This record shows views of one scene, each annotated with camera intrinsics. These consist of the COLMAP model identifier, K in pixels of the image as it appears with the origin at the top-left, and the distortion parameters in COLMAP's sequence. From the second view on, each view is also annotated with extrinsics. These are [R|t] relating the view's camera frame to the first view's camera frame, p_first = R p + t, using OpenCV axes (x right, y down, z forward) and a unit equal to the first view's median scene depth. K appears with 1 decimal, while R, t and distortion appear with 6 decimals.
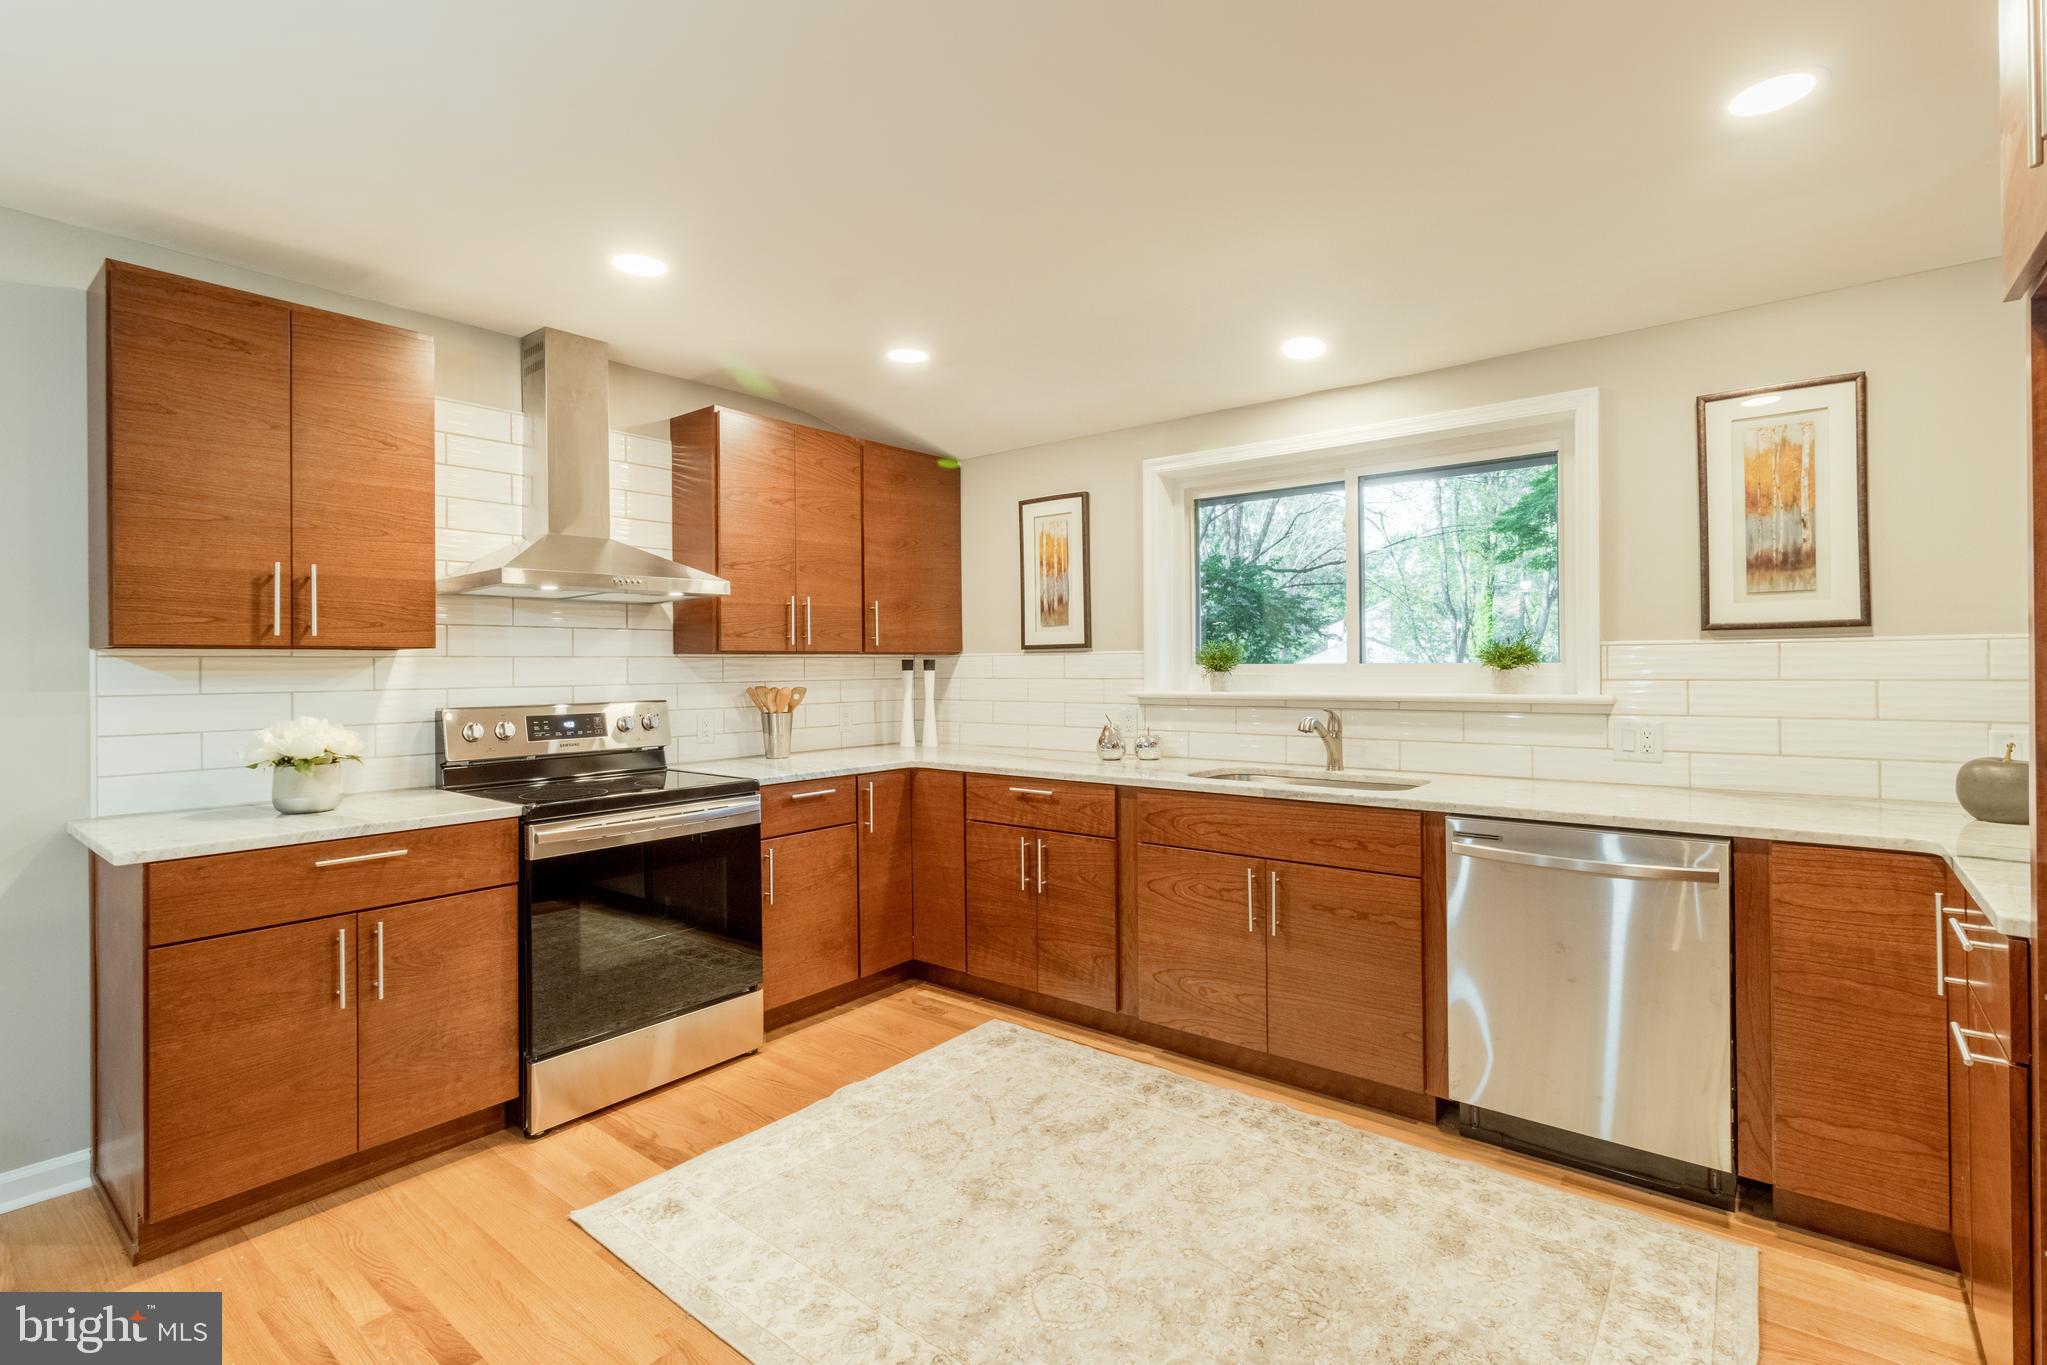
lens RADIAL K [[952.8, 0, 1024.3], [0, 952.8, 661.2], [0, 0, 1]] dist [-0.000230, 0.002406]
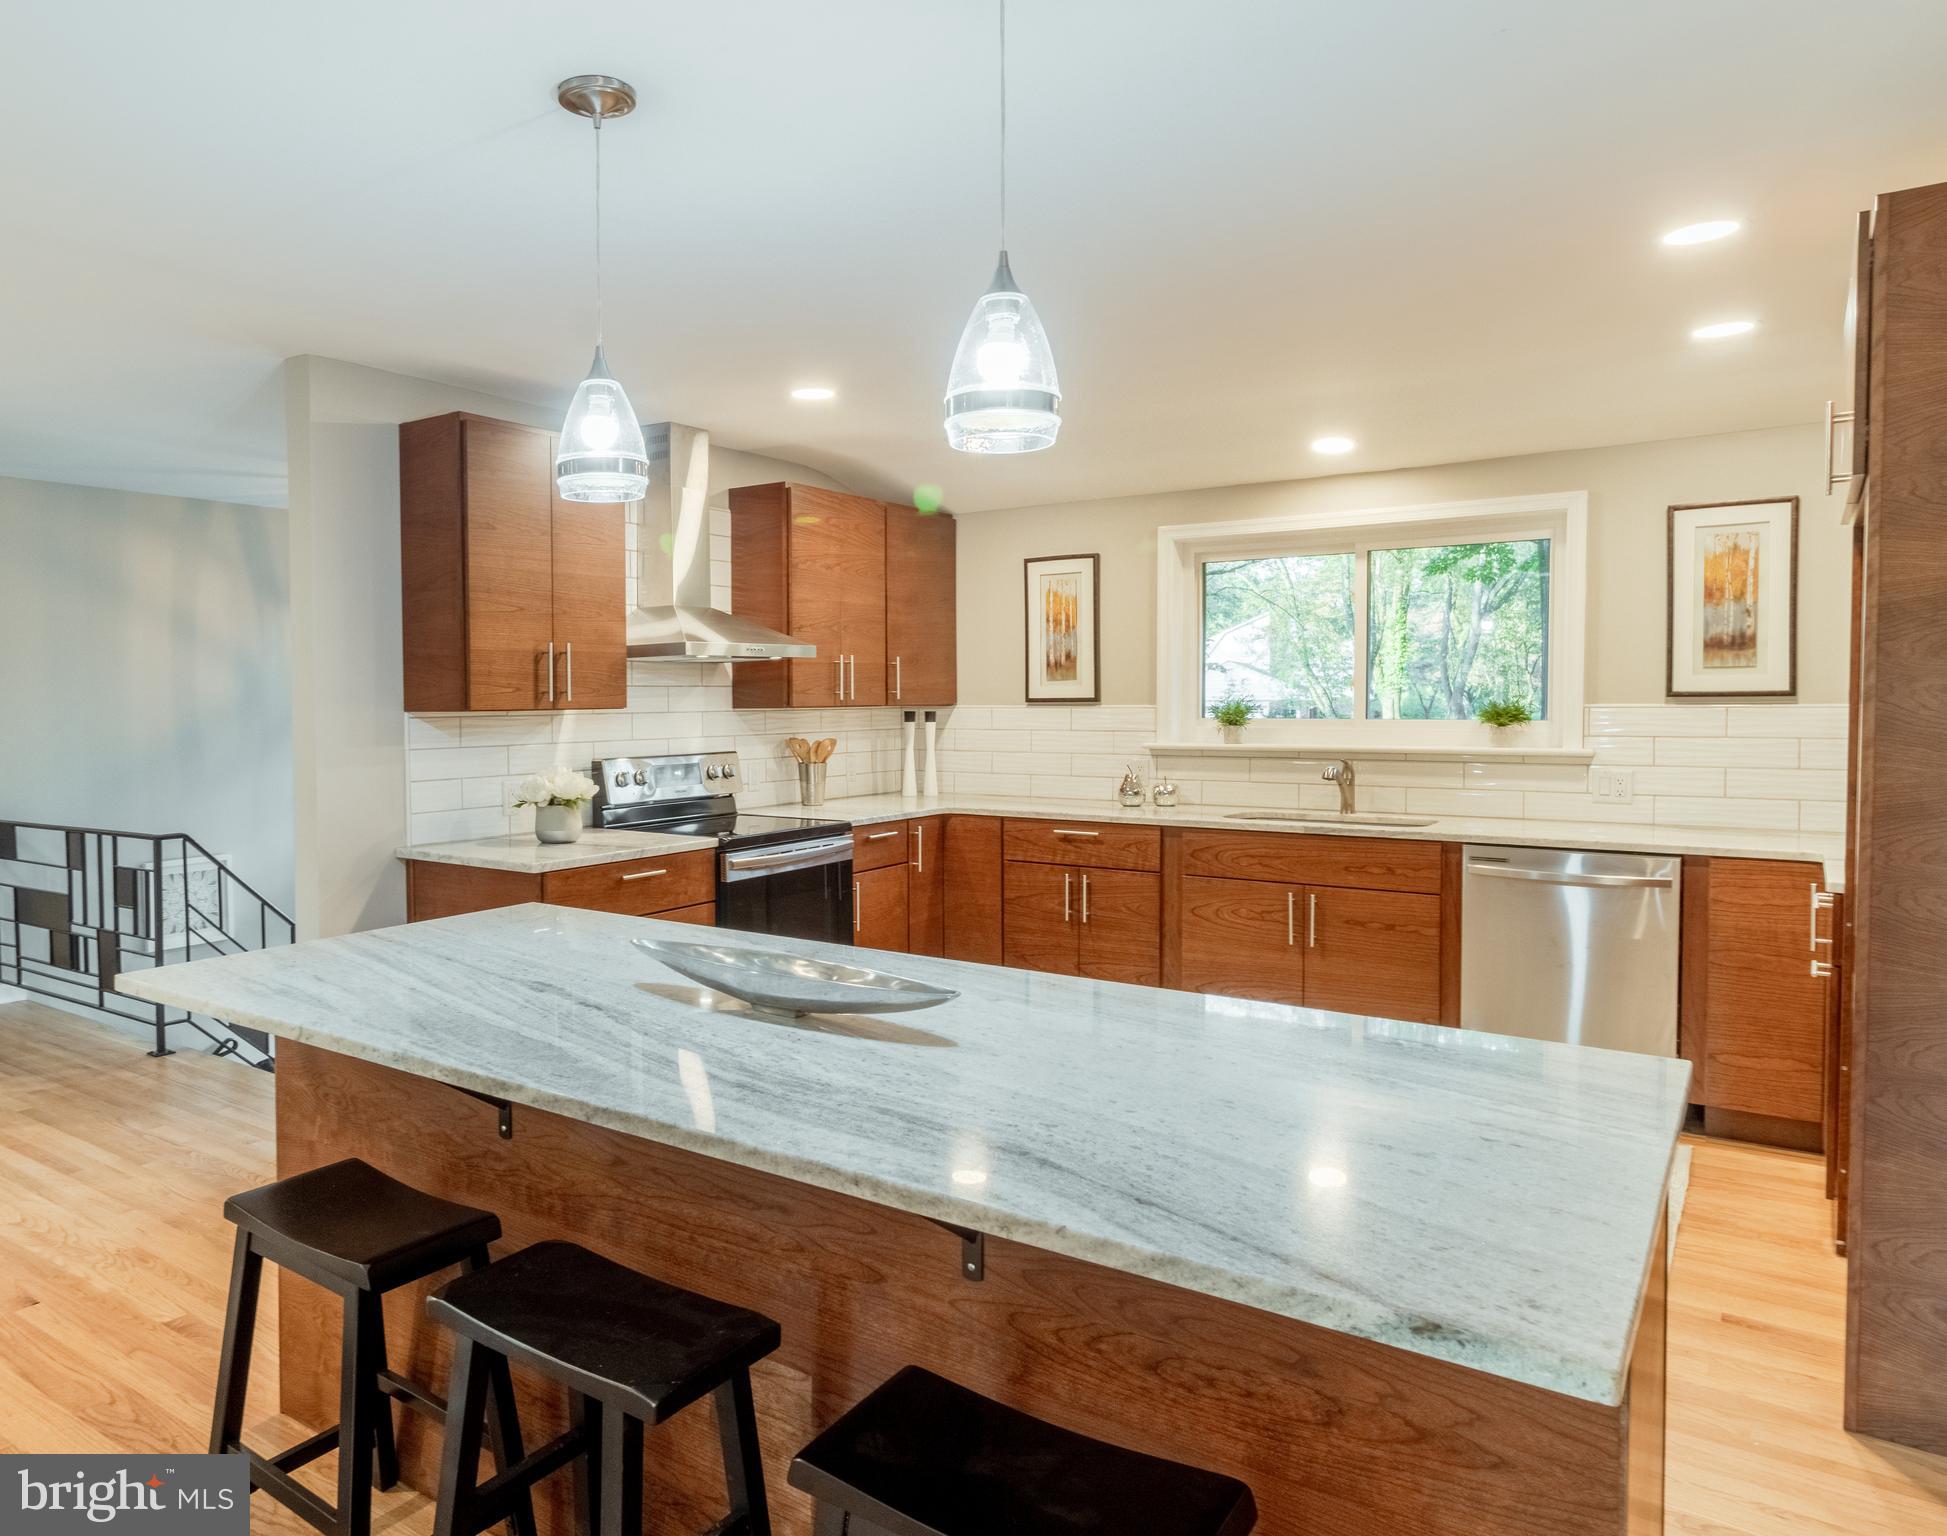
lens RADIAL K [[1307.7, 0, 785.8], [0, 1307.7, 742.0], [0, 0, 1]] dist [-0.008925, 0.010241]
pose [[0.999805, 0.001246, 0.019724, -0.403418], [-0.002000, 0.999265, 0.038276, -0.031680], [-0.019662, -0.038308, 0.999073, -0.582712]]
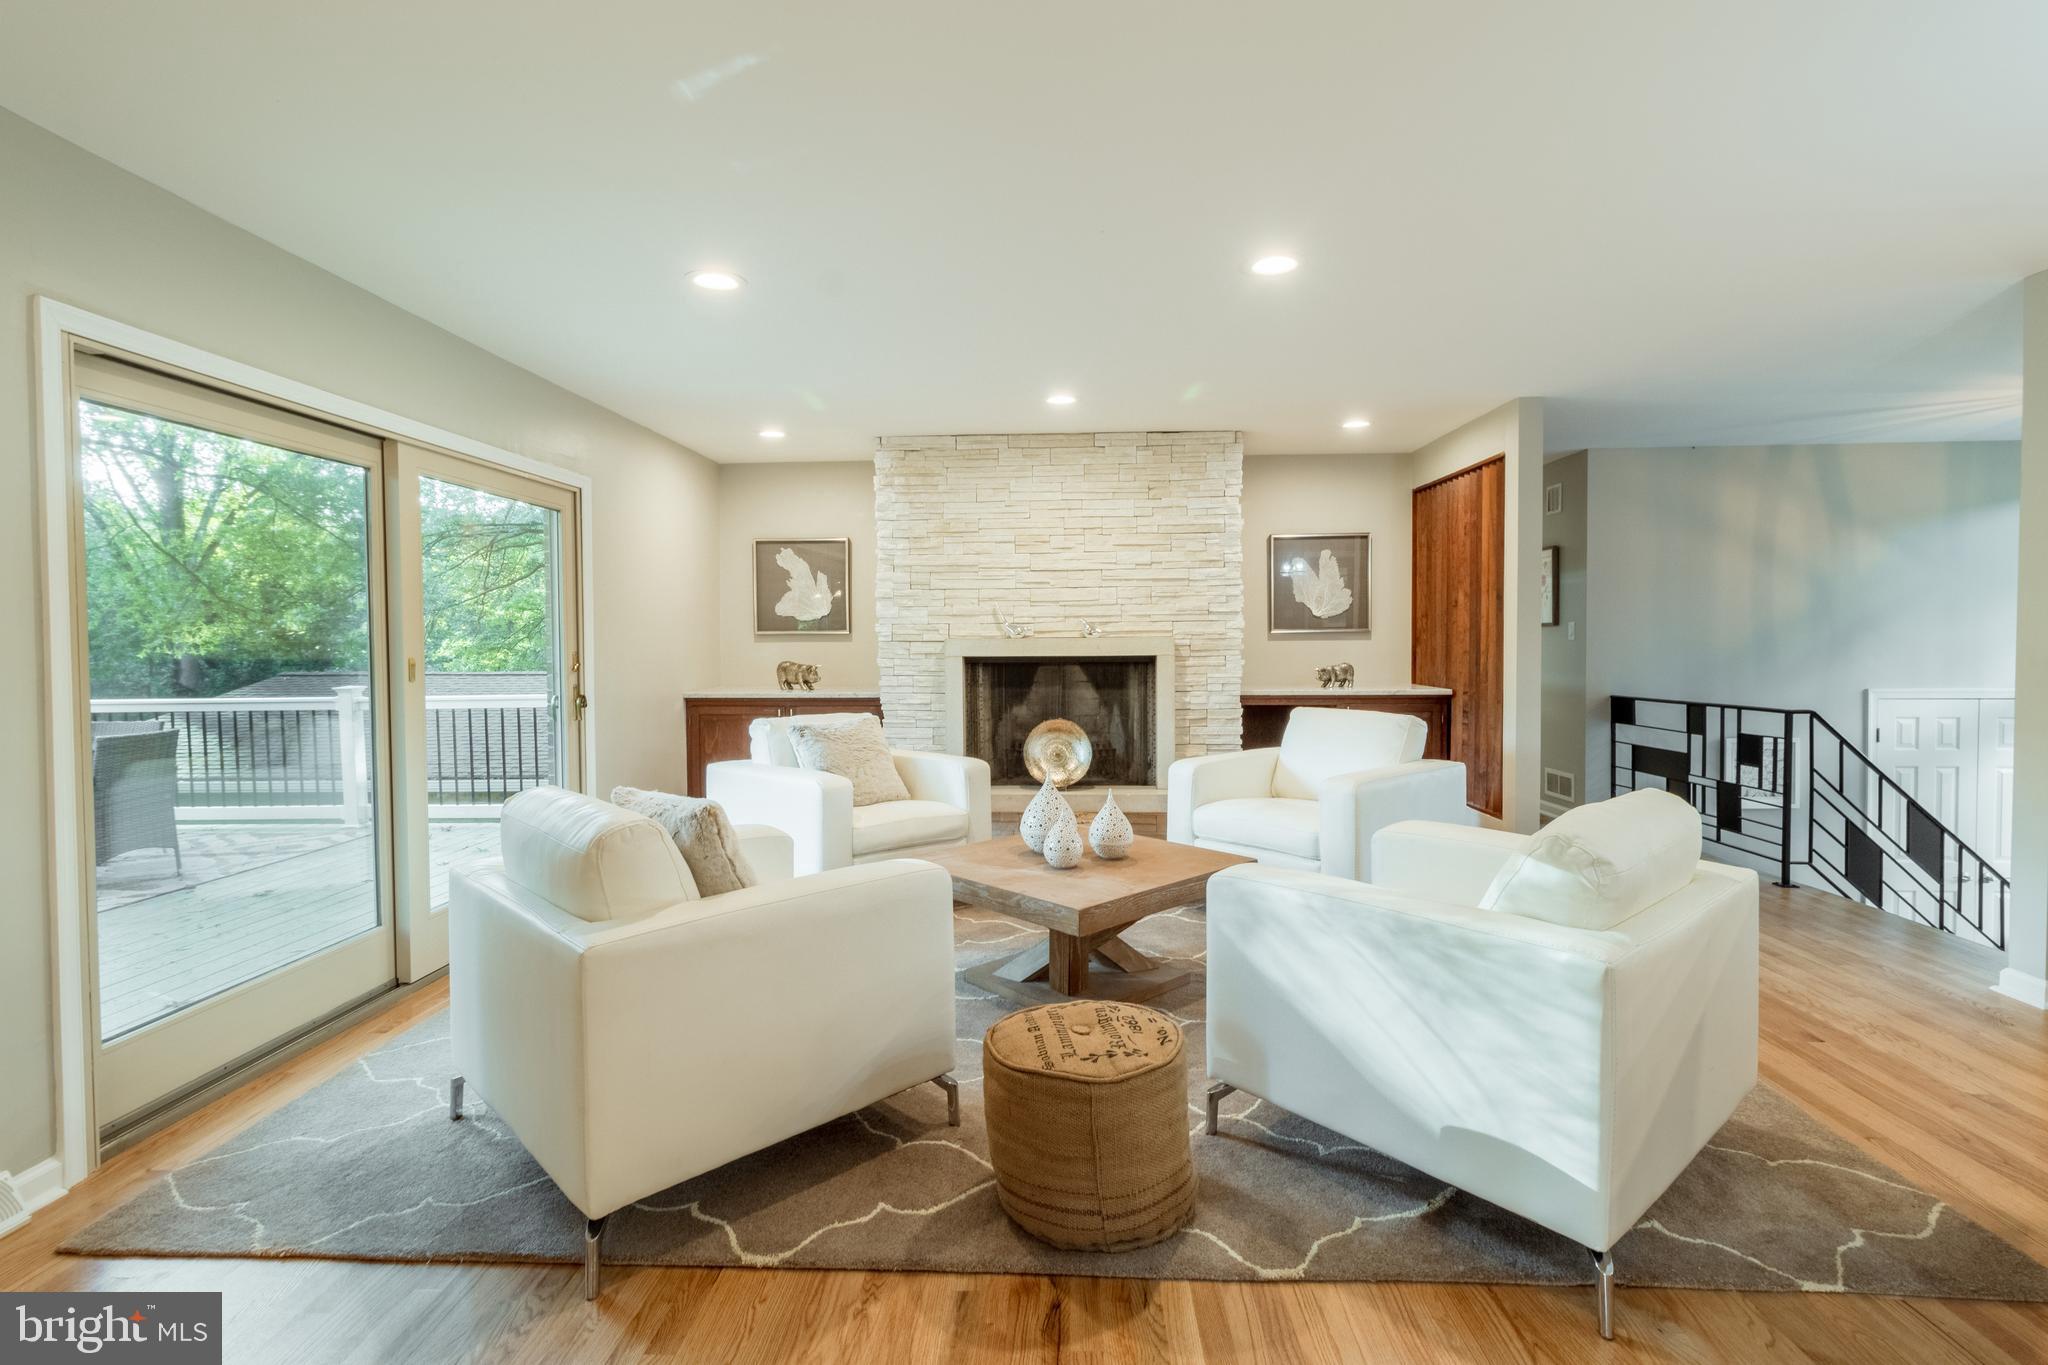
lens RADIAL K [[953.3, 0, 1029.0], [0, 953.3, 670.0], [0, 0, 1]] dist [-0.000230, 0.002406]
pose [[0.587400, 0.028906, -0.808781, -0.656900], [0.004131, 0.999242, 0.038713, 0.025189], [0.809286, -0.026081, 0.586835, -0.778464]]
